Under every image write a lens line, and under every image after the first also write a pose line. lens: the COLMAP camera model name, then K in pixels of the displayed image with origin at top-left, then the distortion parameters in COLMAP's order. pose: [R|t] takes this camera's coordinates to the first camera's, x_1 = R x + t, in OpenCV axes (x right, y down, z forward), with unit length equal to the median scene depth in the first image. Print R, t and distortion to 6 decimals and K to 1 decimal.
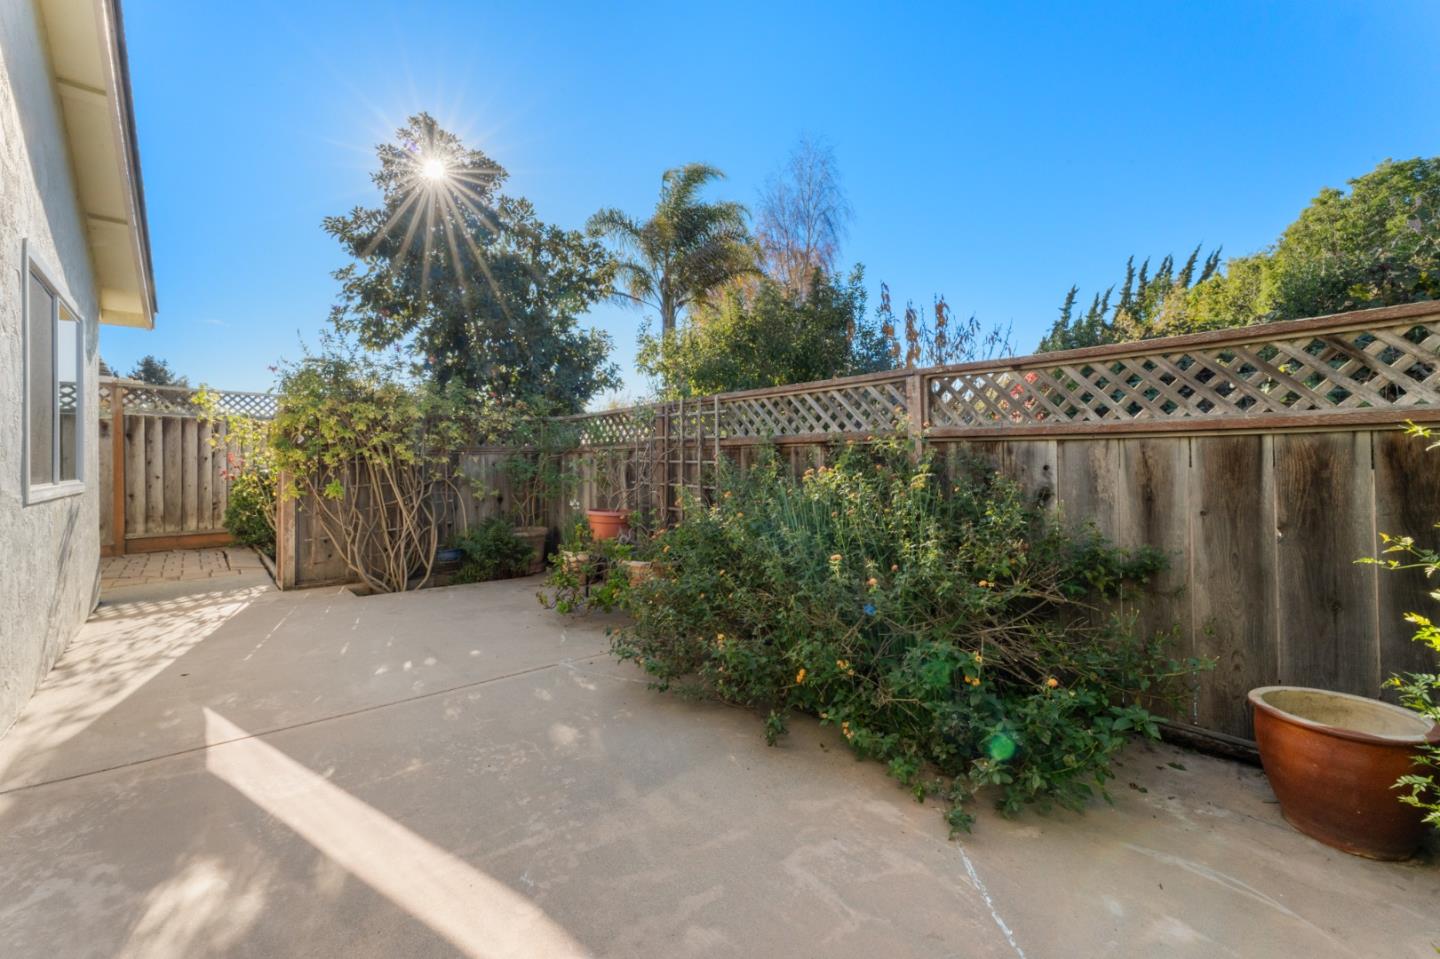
lens RADIAL K [[589.1, 0, 720.3], [0, 589.1, 455.0], [0, 0, 1]] dist [0.000111, -0.000154]
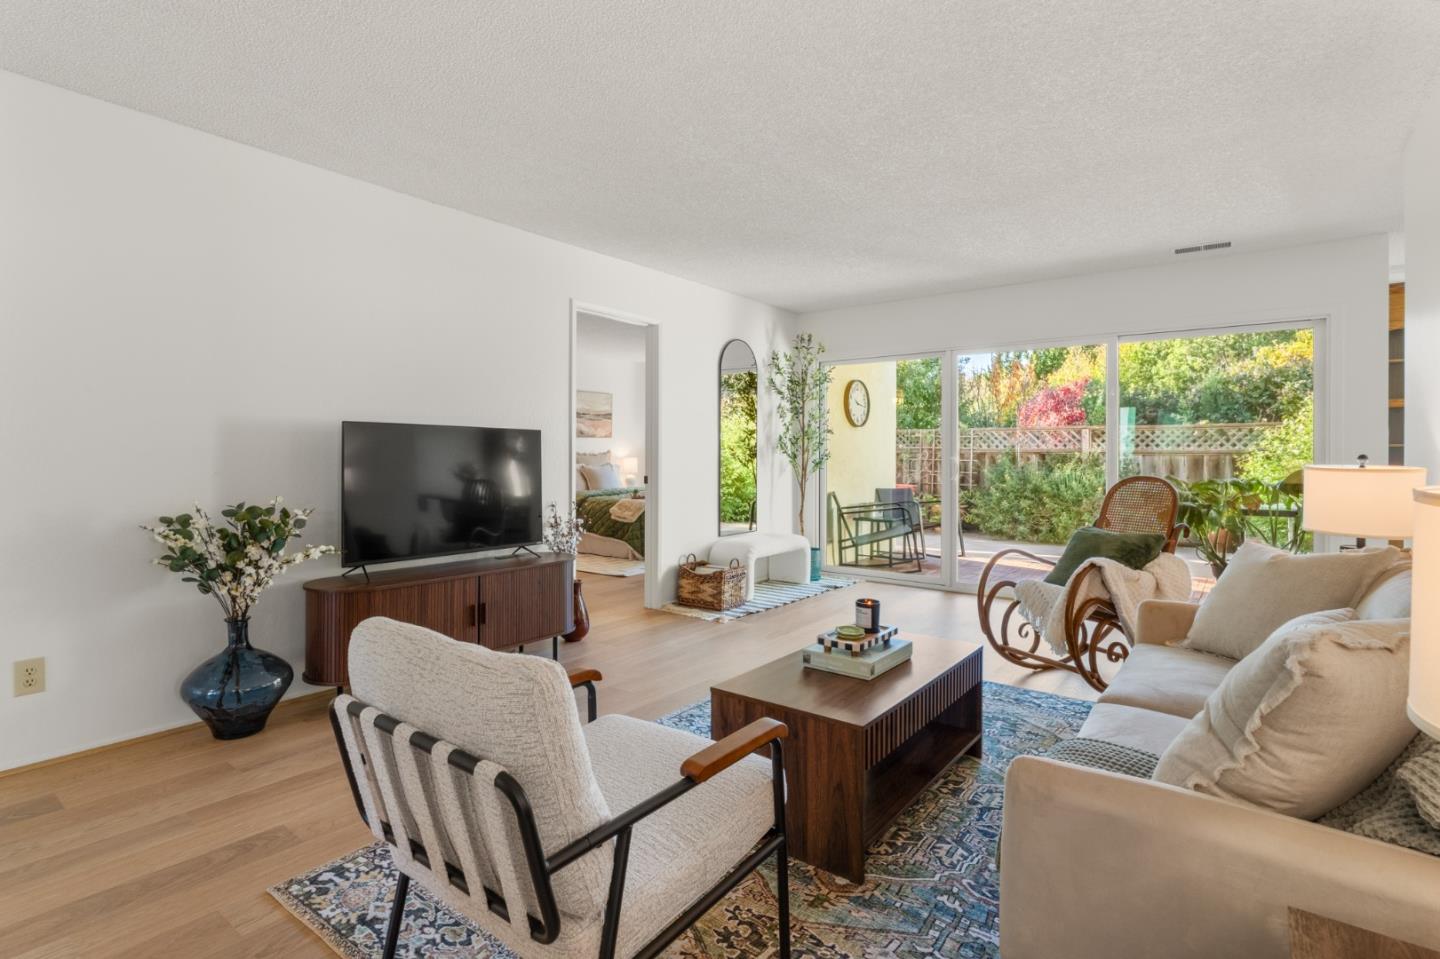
lens RADIAL K [[690.6, 0, 722.5], [0, 690.6, 451.3], [0, 0, 1]] dist [-0.002329, -0.000263]
pose [[0.981927, 0.015244, 0.188645, -2.395127], [-0.015802, 0.999874, 0.001456, -0.014985], [-0.188599, -0.004411, 0.982044, -2.240104]]
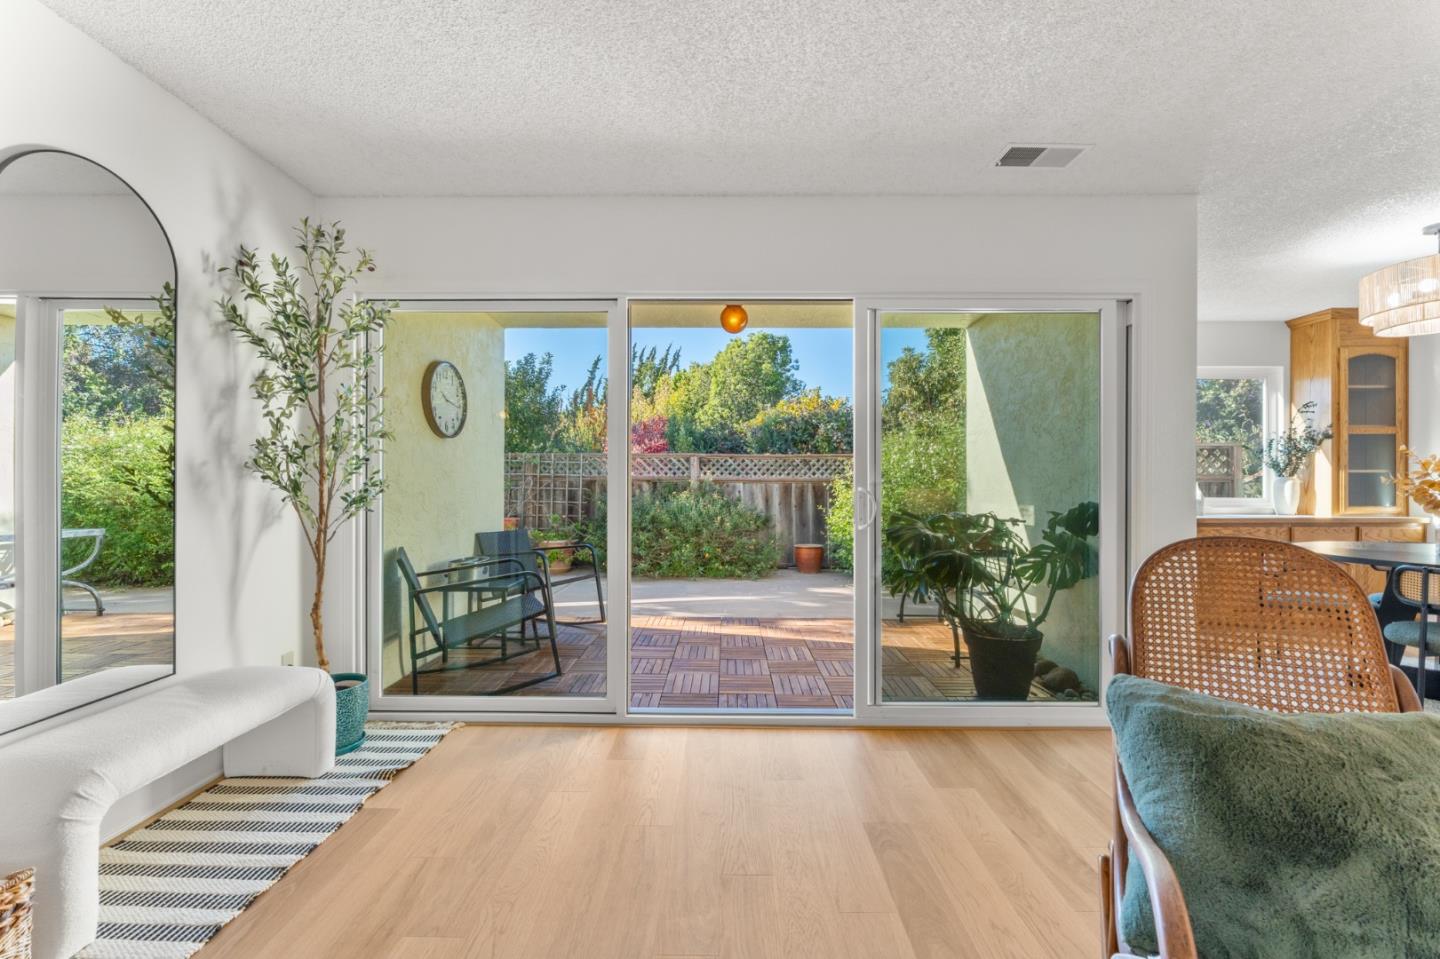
lens RADIAL K [[589.1, 0, 718.2], [0, 589.1, 482.5], [0, 0, 1]] dist [0.000111, -0.000154]
pose [[0.682491, 0.014749, 0.730745, -1.951766], [-0.017091, 0.999845, -0.004219, -0.010853], [-0.730694, -0.009610, 0.682637, -1.121921]]
